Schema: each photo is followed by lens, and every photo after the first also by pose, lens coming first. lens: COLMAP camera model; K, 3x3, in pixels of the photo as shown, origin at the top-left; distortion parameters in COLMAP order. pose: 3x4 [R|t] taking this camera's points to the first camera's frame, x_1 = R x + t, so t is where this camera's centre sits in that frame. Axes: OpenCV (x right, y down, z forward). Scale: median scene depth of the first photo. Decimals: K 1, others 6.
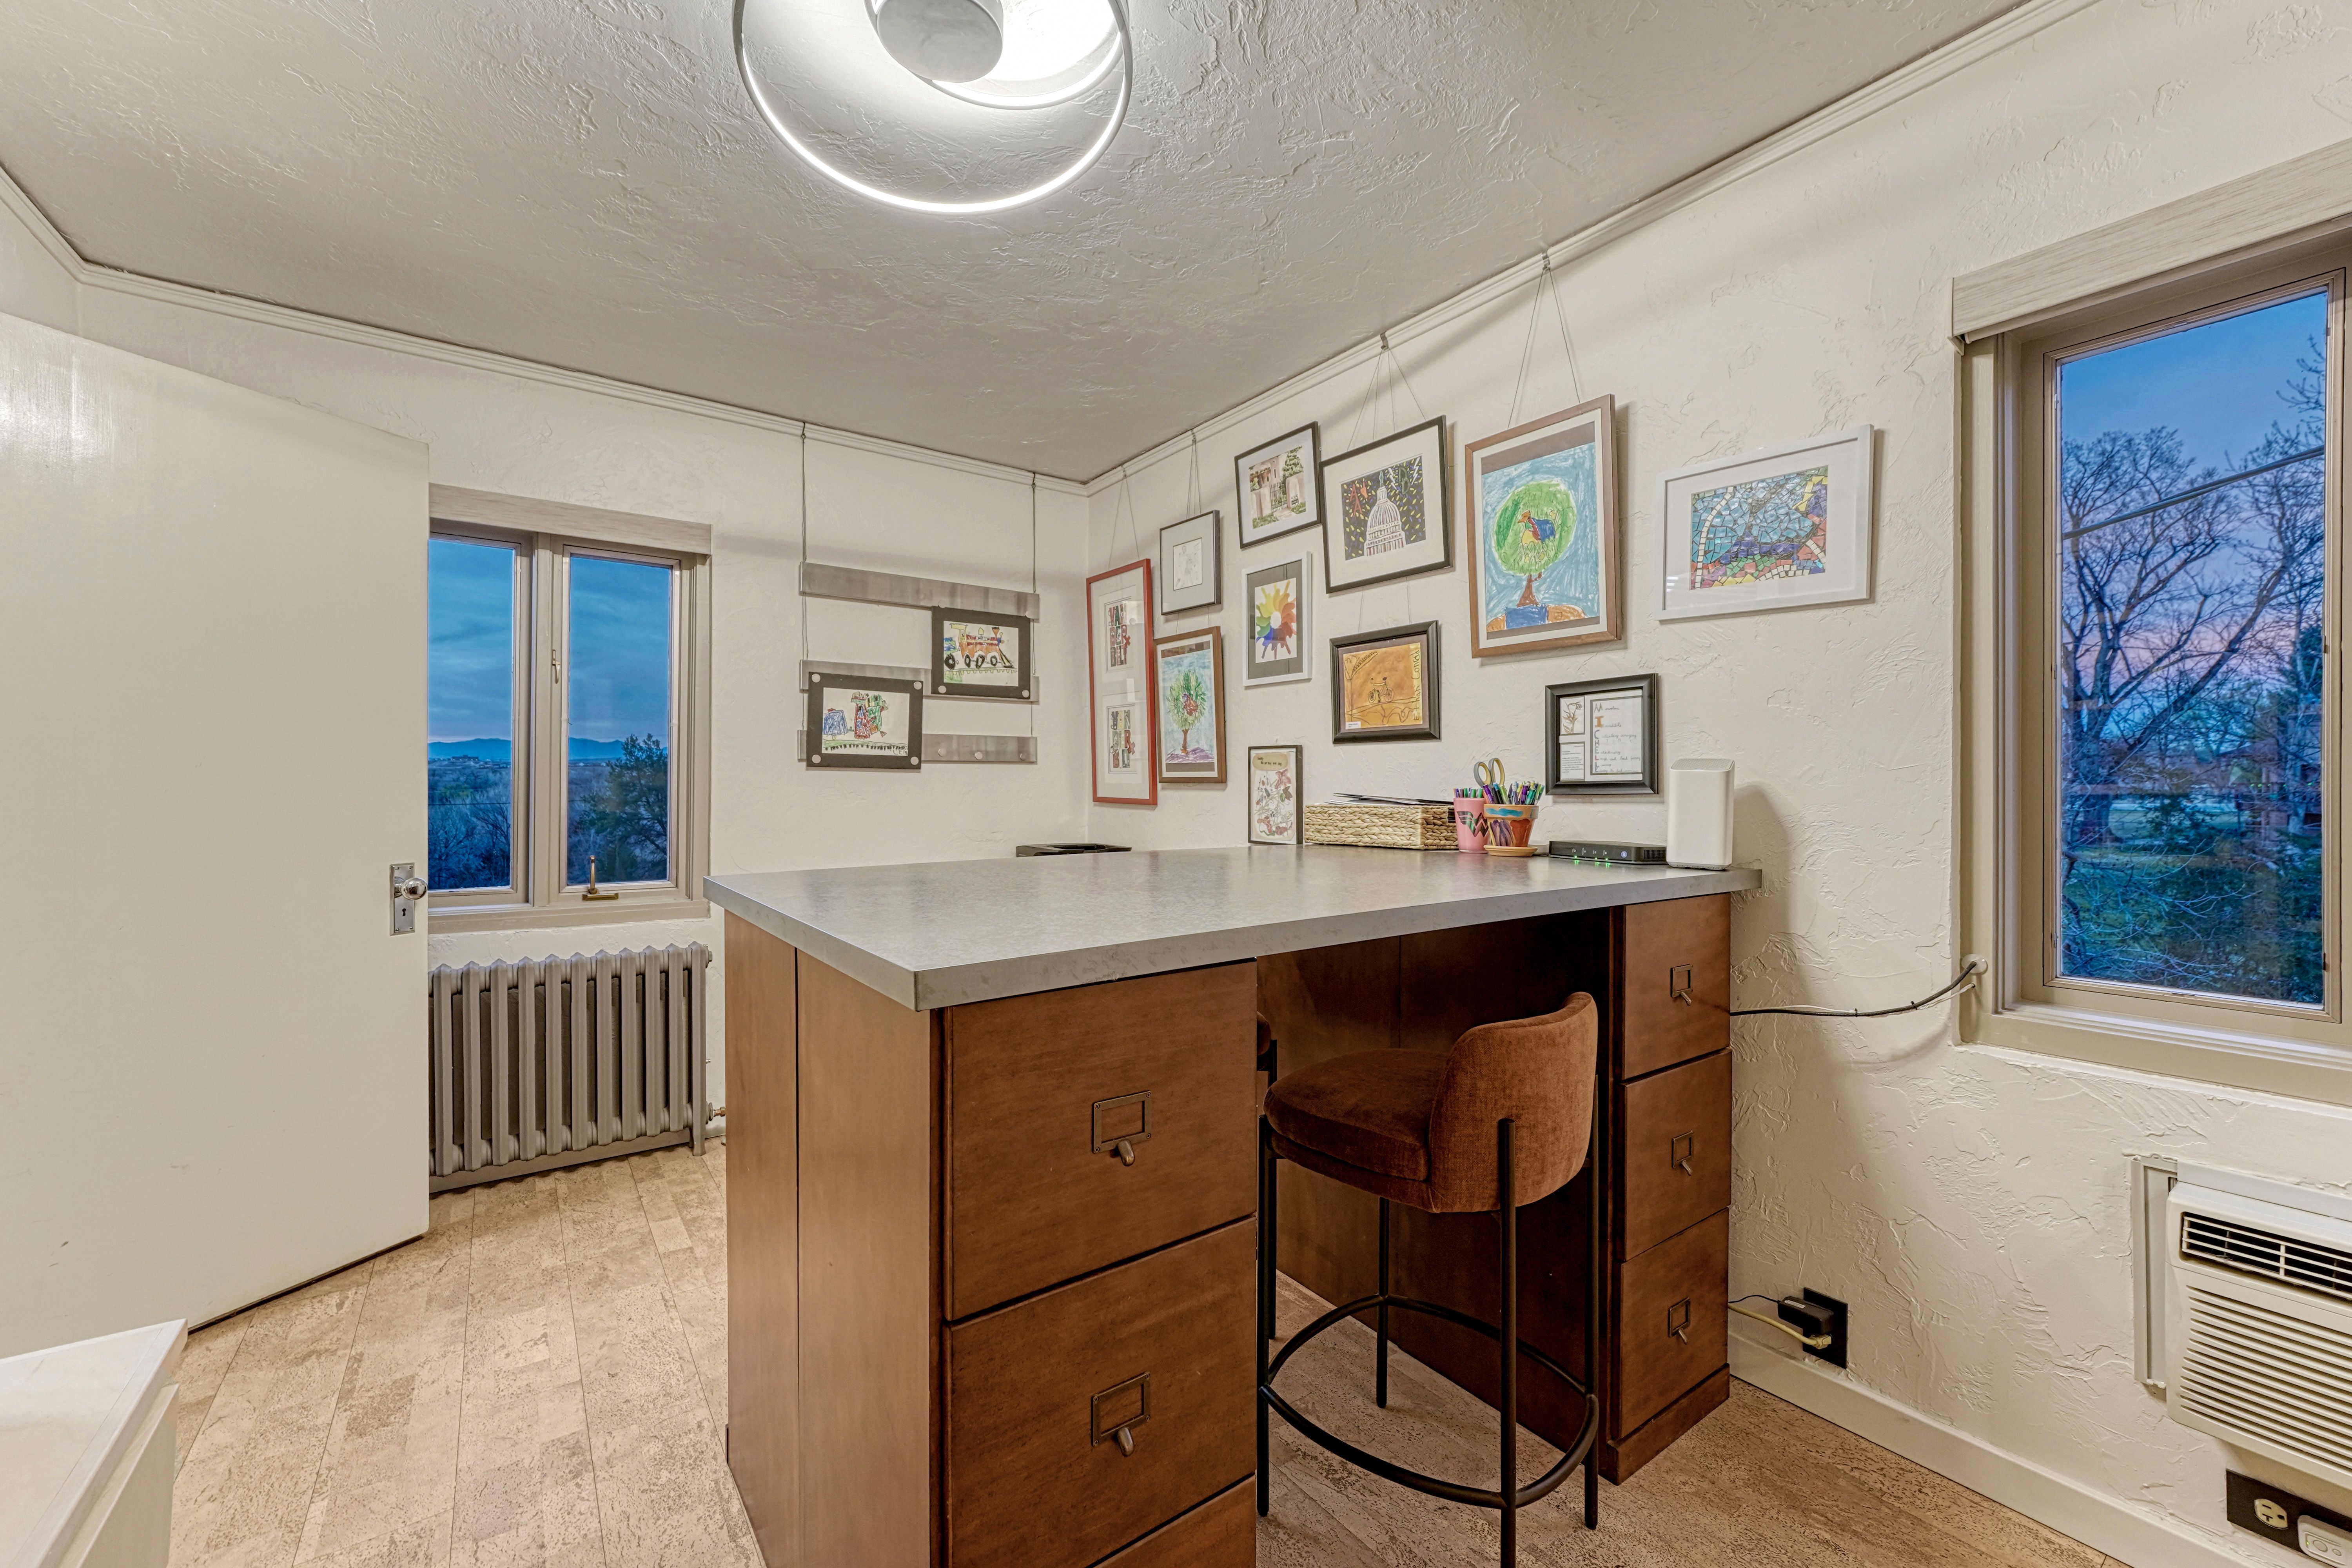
lens RADIAL K [[954.3, 0, 1176.4], [0, 954.3, 786.4], [0, 0, 1]] dist [-0.004596, 0.001793]
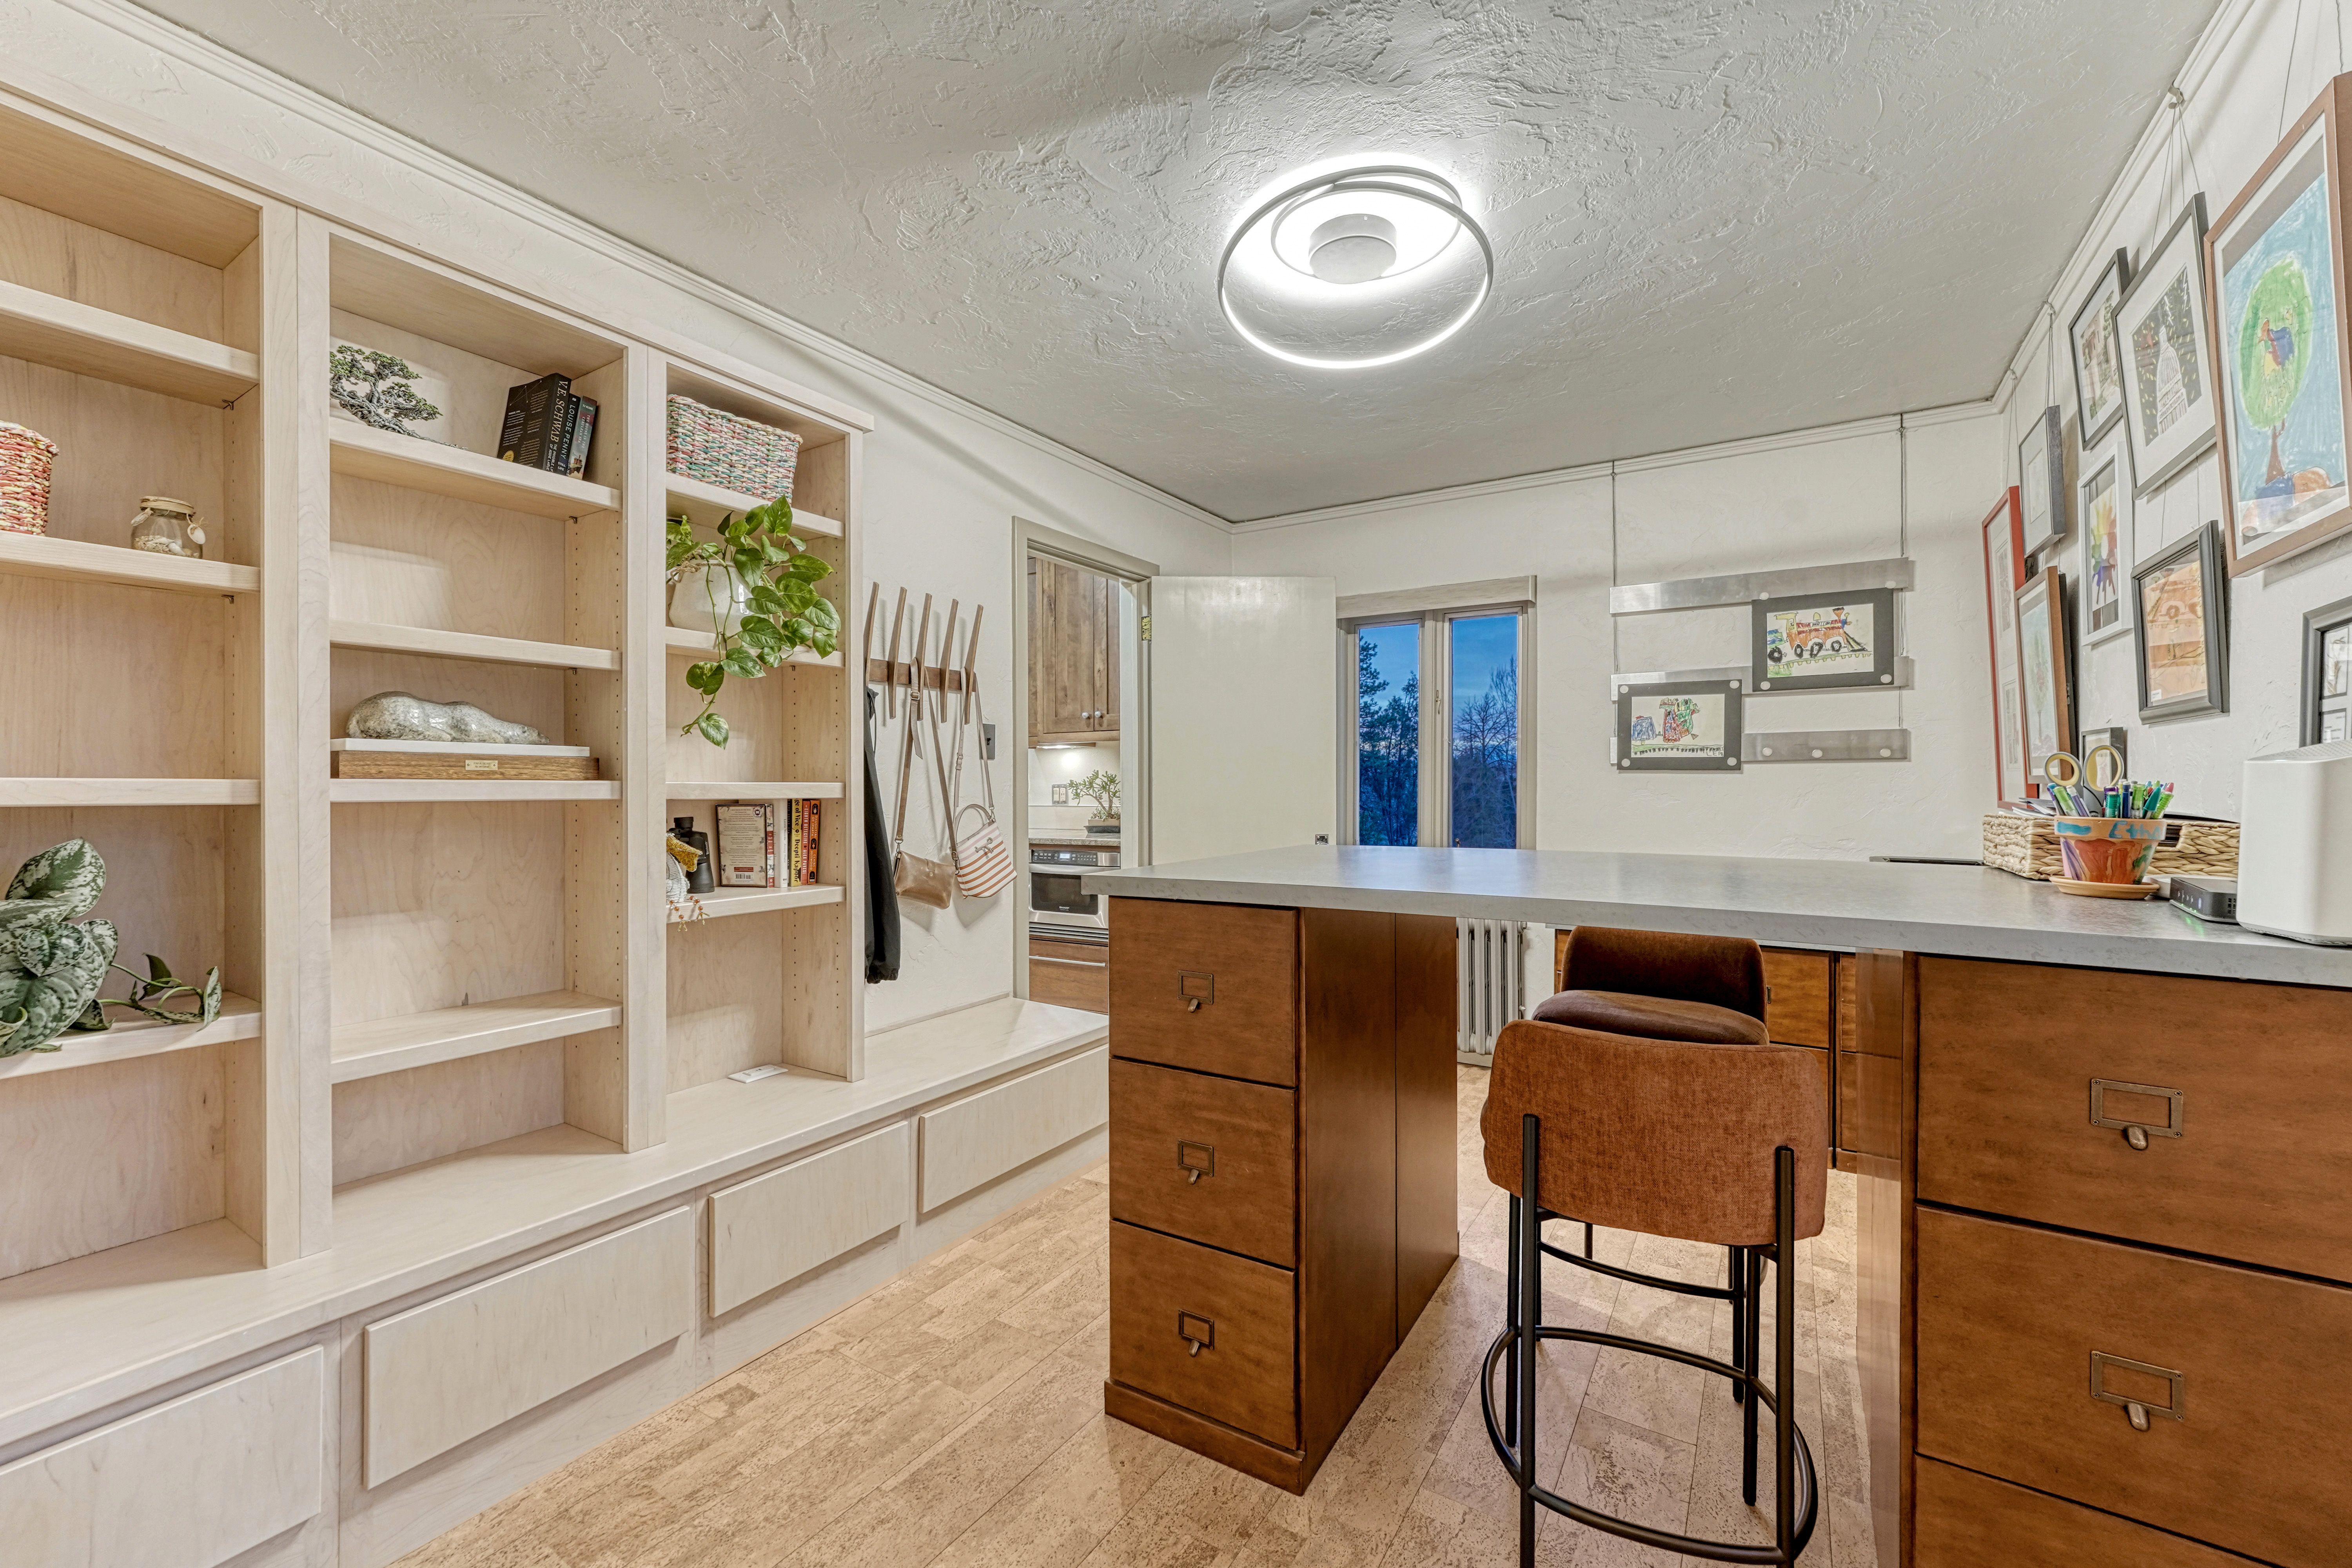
lens RADIAL K [[954.3, 0, 1156.3], [0, 954.3, 784.1], [0, 0, 1]] dist [-0.004596, 0.001793]
pose [[0.352476, -0.002789, -0.935817, 0.441381], [-0.000105, 0.999995, -0.003020, -0.000656], [0.935821, 0.001162, 0.352474, 0.100538]]
